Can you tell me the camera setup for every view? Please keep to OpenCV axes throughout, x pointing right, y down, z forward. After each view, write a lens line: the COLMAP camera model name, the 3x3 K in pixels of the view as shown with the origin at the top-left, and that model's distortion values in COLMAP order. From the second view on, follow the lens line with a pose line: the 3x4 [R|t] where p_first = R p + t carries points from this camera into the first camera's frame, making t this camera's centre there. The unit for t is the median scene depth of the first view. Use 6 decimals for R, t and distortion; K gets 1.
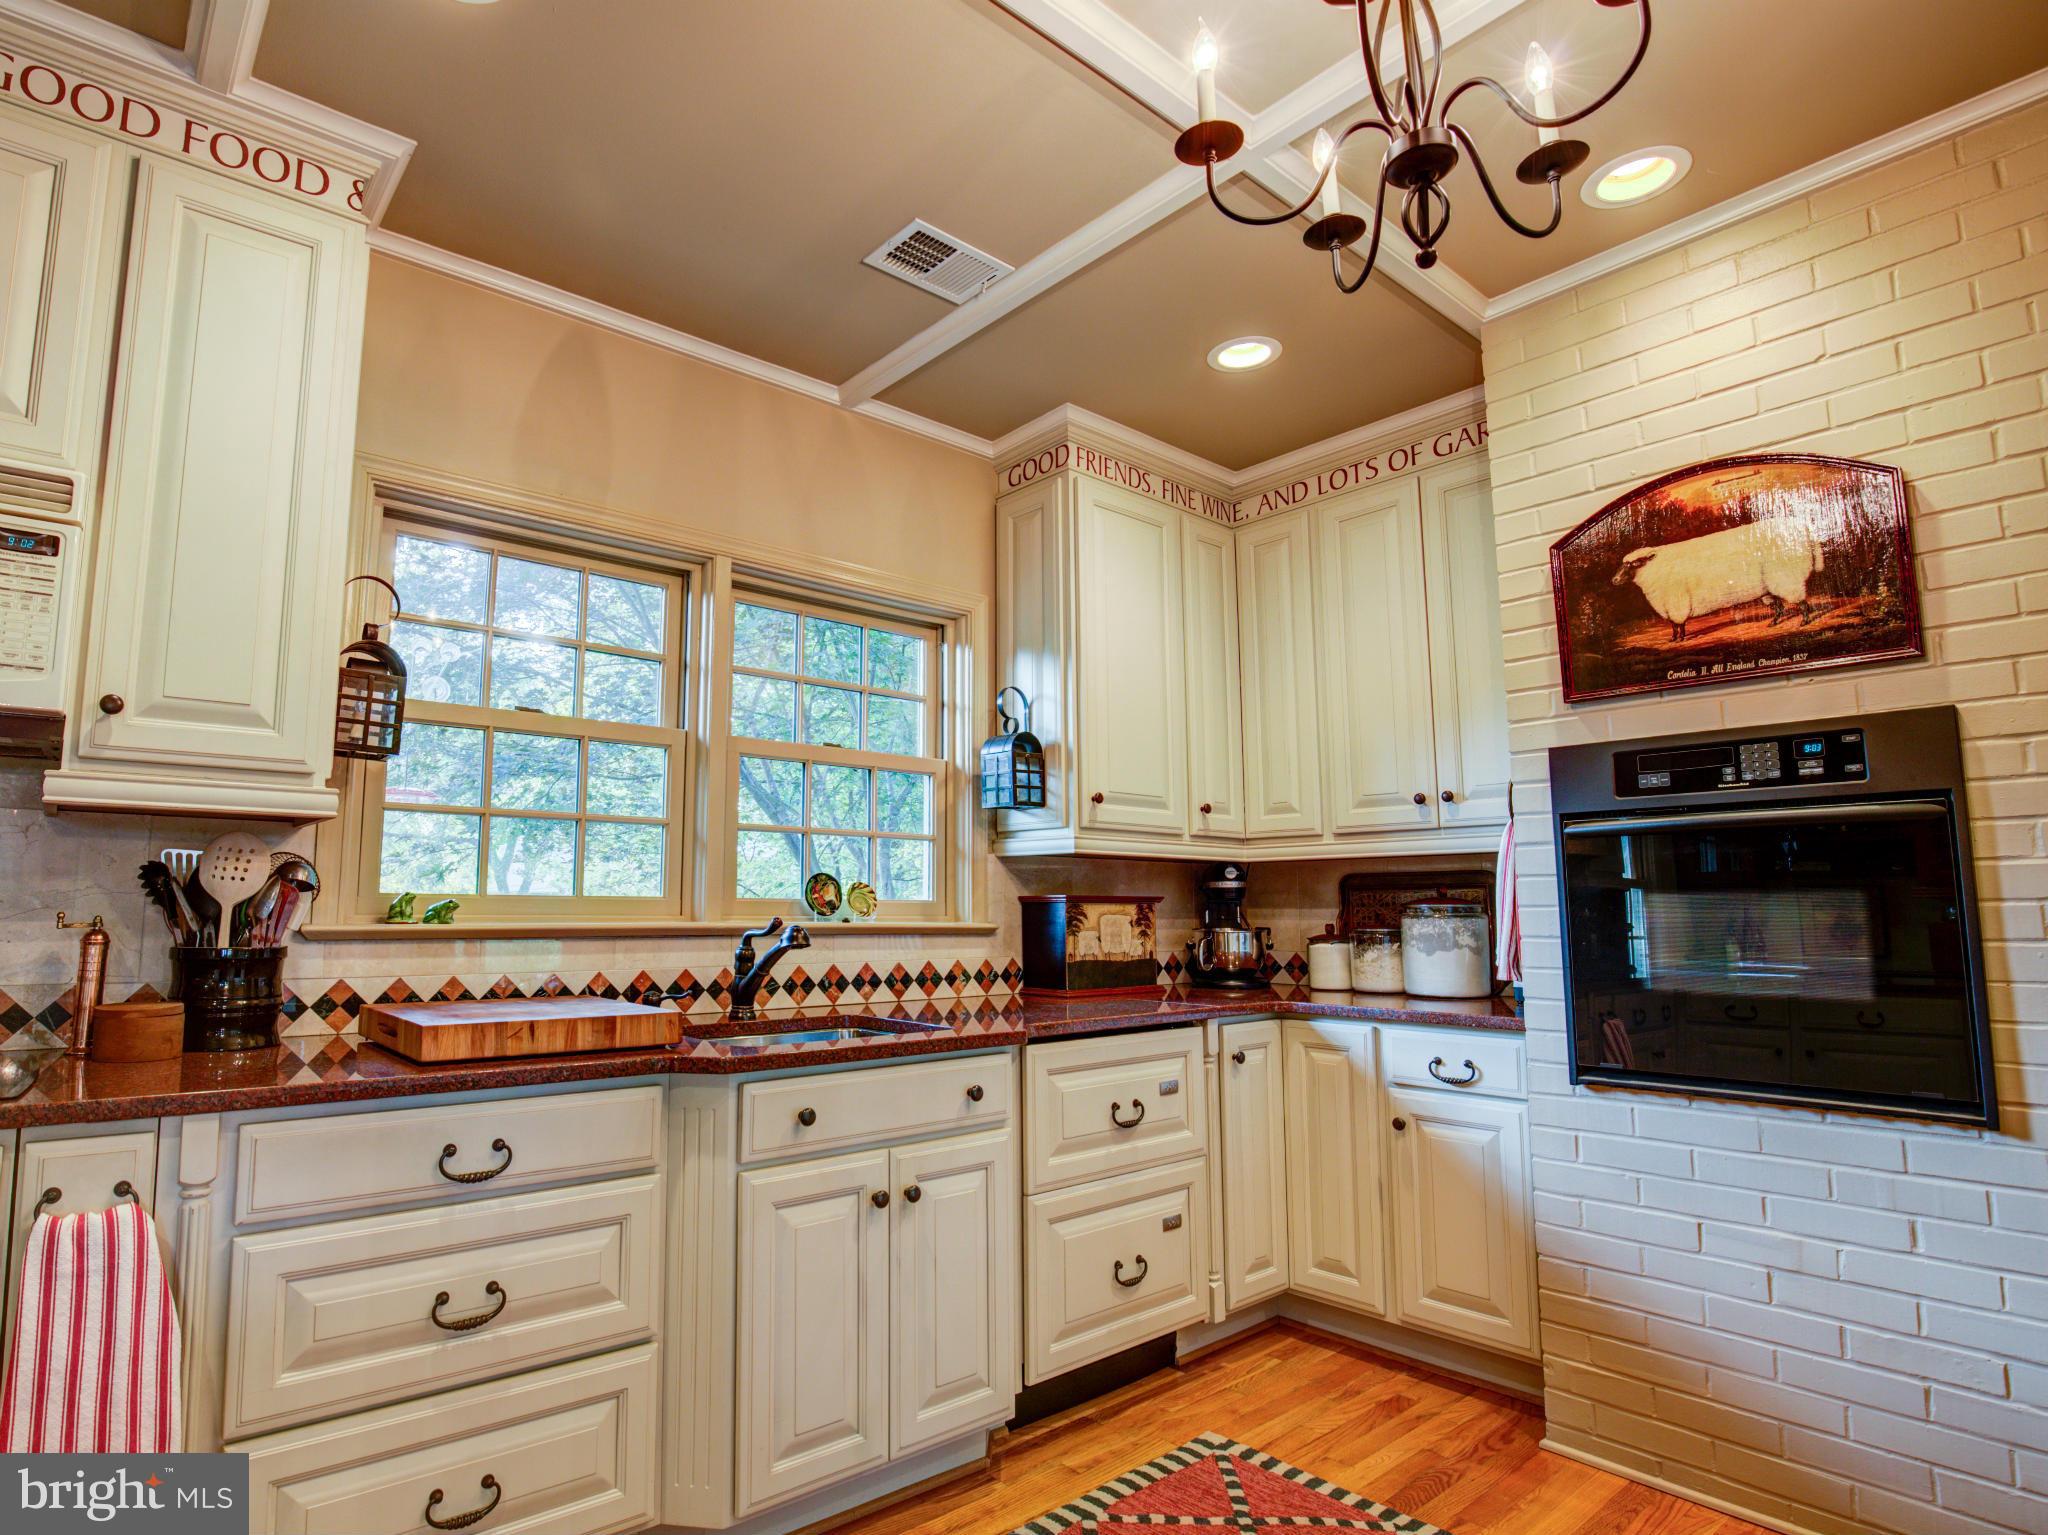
lens RADIAL K [[1138.9, 0, 1026.8], [0, 1138.9, 772.0], [0, 0, 1]] dist [-0.023462, -0.000406]
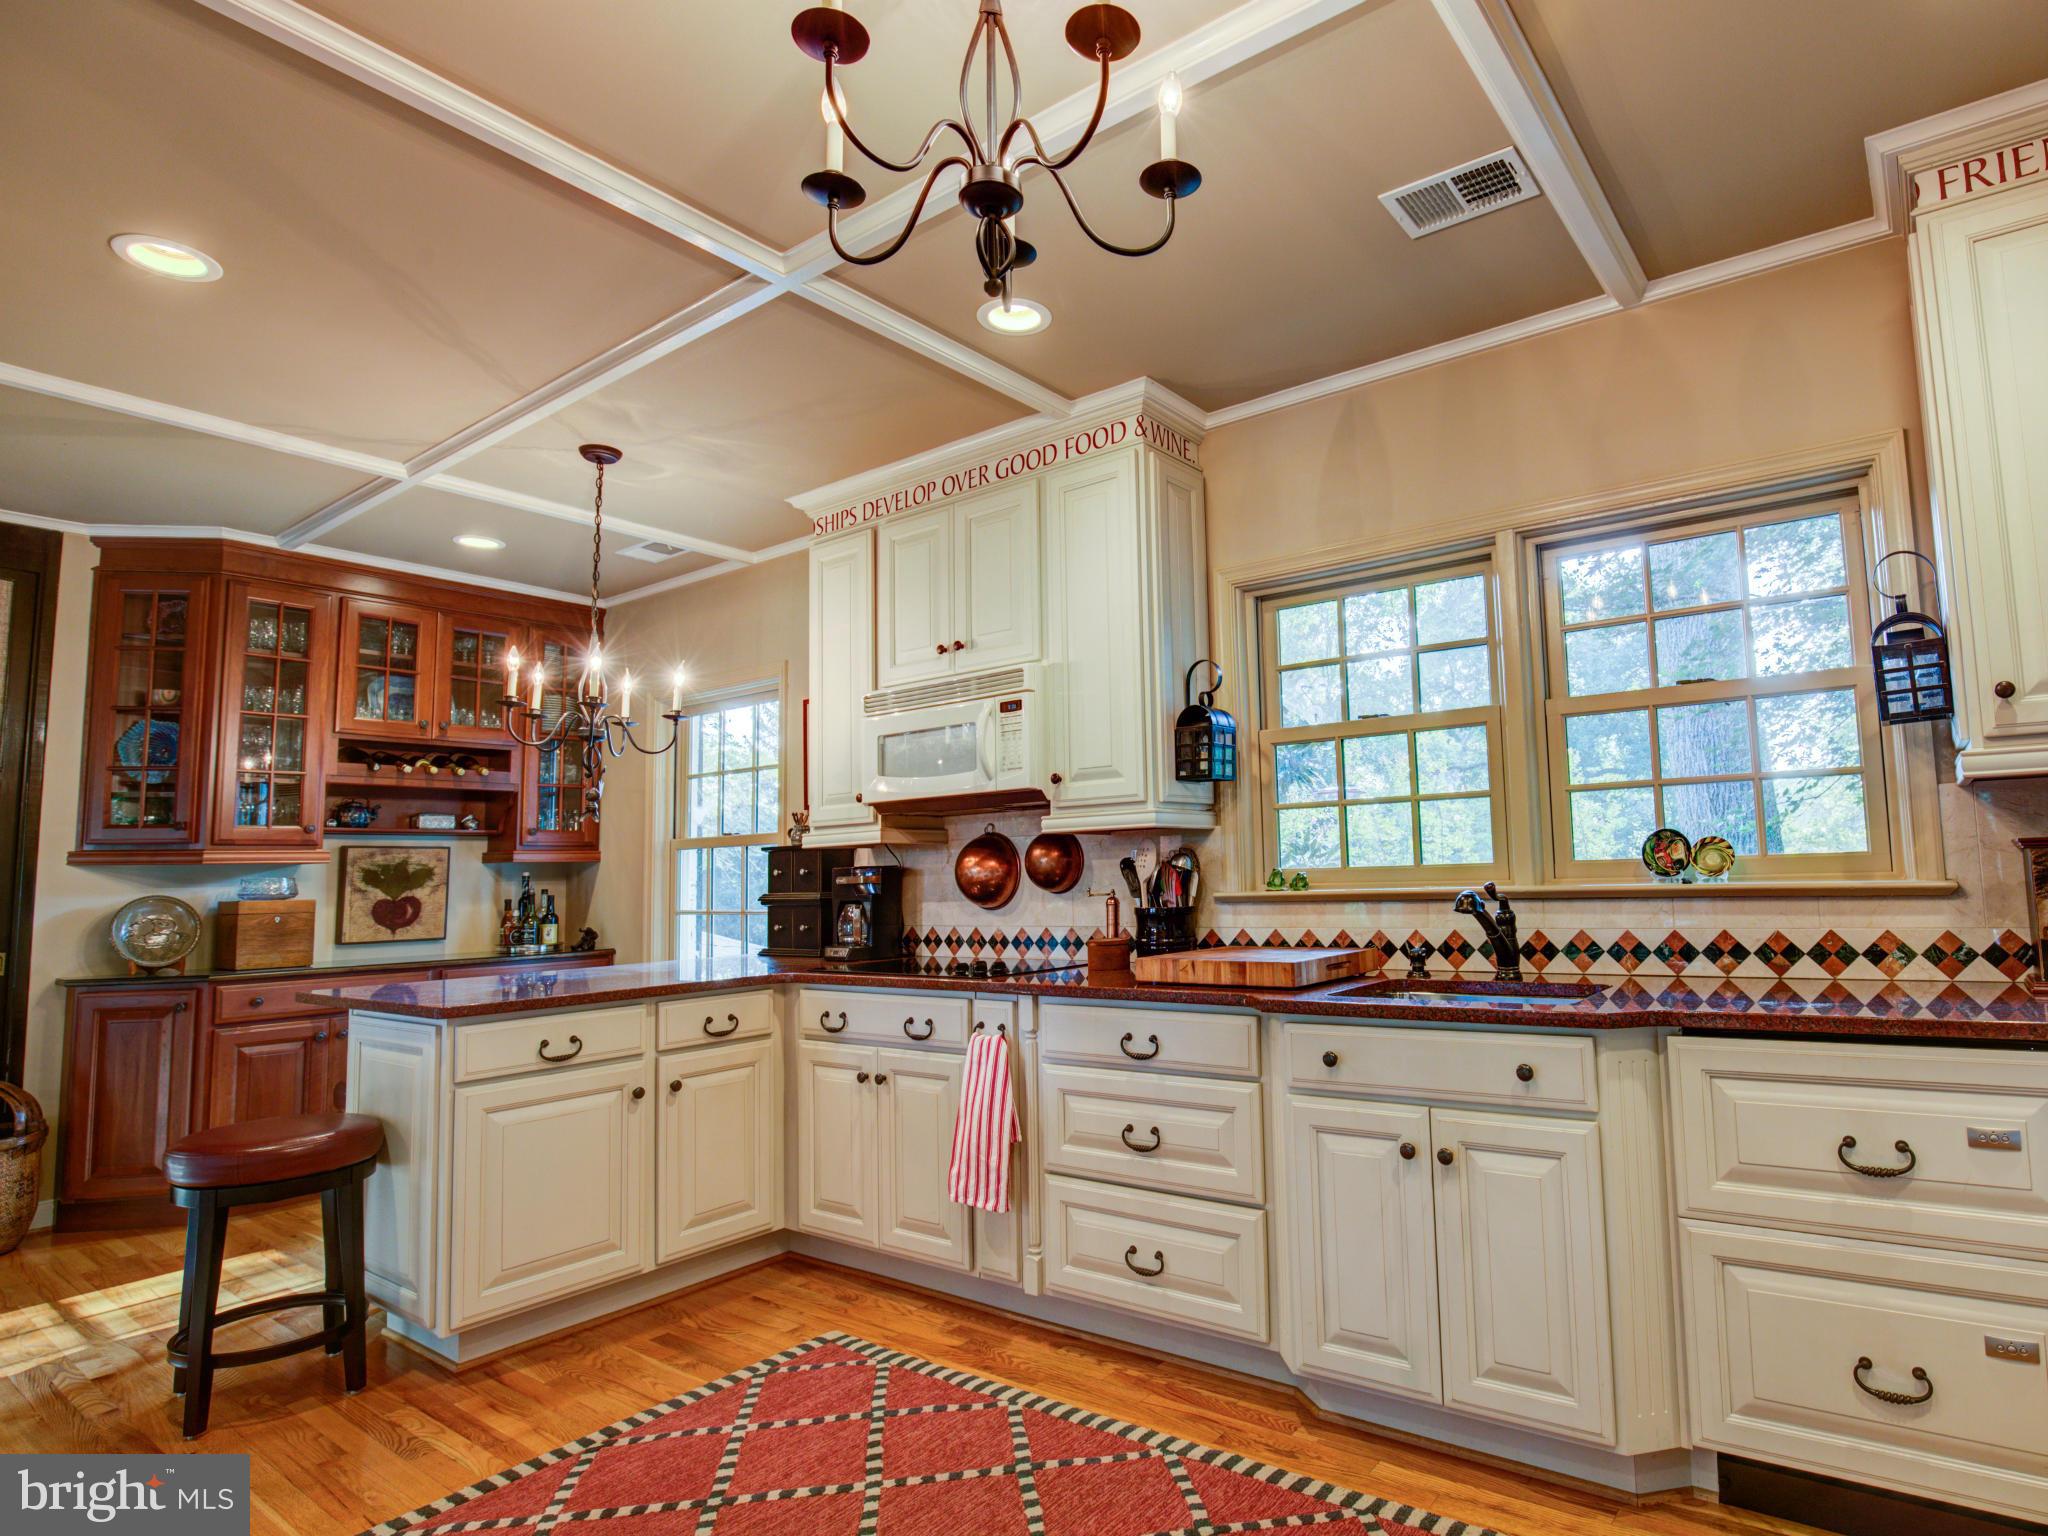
lens RADIAL K [[1138.9, 0, 1032.1], [0, 1138.9, 765.0], [0, 0, 1]] dist [-0.023462, -0.000406]
pose [[0.183381, -0.103291, -0.977600, 0.703043], [0.146836, 0.986186, -0.076654, 0.038888], [0.972014, -0.129490, 0.196014, 0.395040]]
